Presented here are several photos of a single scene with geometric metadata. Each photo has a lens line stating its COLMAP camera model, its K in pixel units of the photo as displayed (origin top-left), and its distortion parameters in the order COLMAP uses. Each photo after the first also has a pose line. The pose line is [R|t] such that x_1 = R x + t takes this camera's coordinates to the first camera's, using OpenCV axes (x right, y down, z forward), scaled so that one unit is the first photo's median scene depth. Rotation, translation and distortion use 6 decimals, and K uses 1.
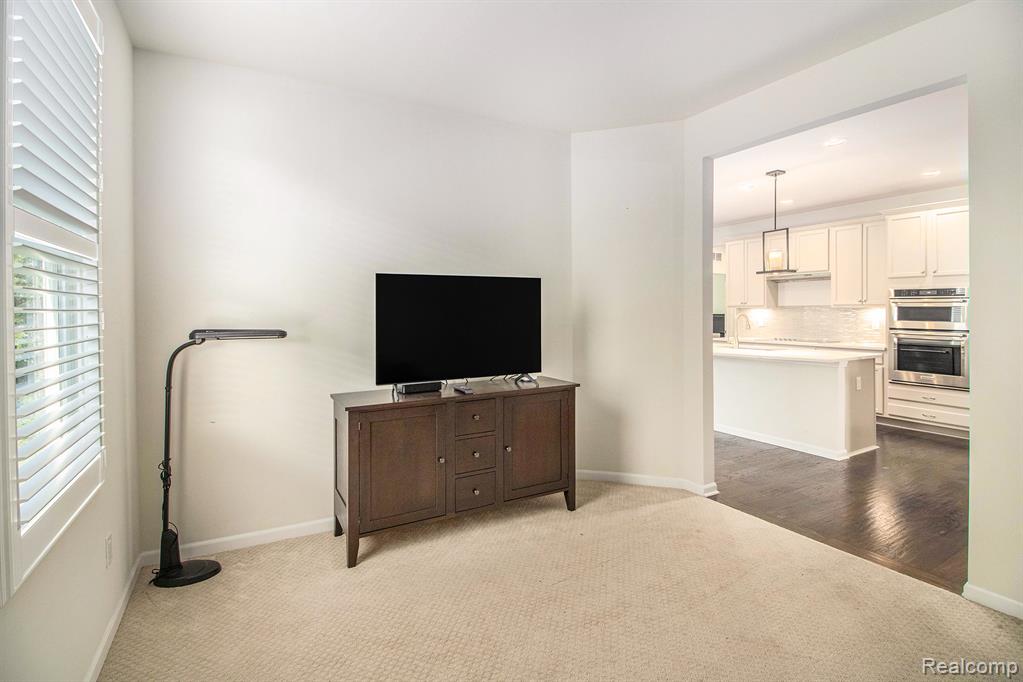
lens RADIAL K [[489.3, 0, 509.9], [0, 489.3, 323.6], [0, 0, 1]] dist [0.001506, -0.000032]
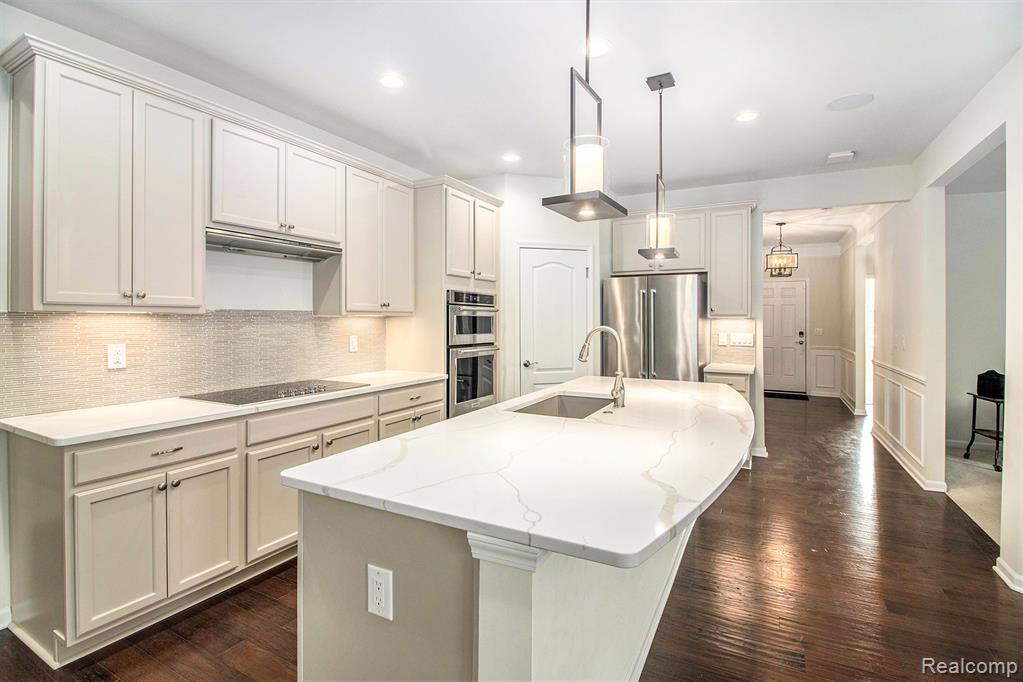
lens RADIAL K [[489.3, 0, 509.9], [0, 489.3, 323.6], [0, 0, 1]] dist [0.001506, -0.000032]
pose [[-0.519946, -0.000209, 0.854199, 0.131263], [0.026631, 0.999510, 0.016455, -0.032808], [-0.853784, 0.031304, -0.519685, 1.317968]]
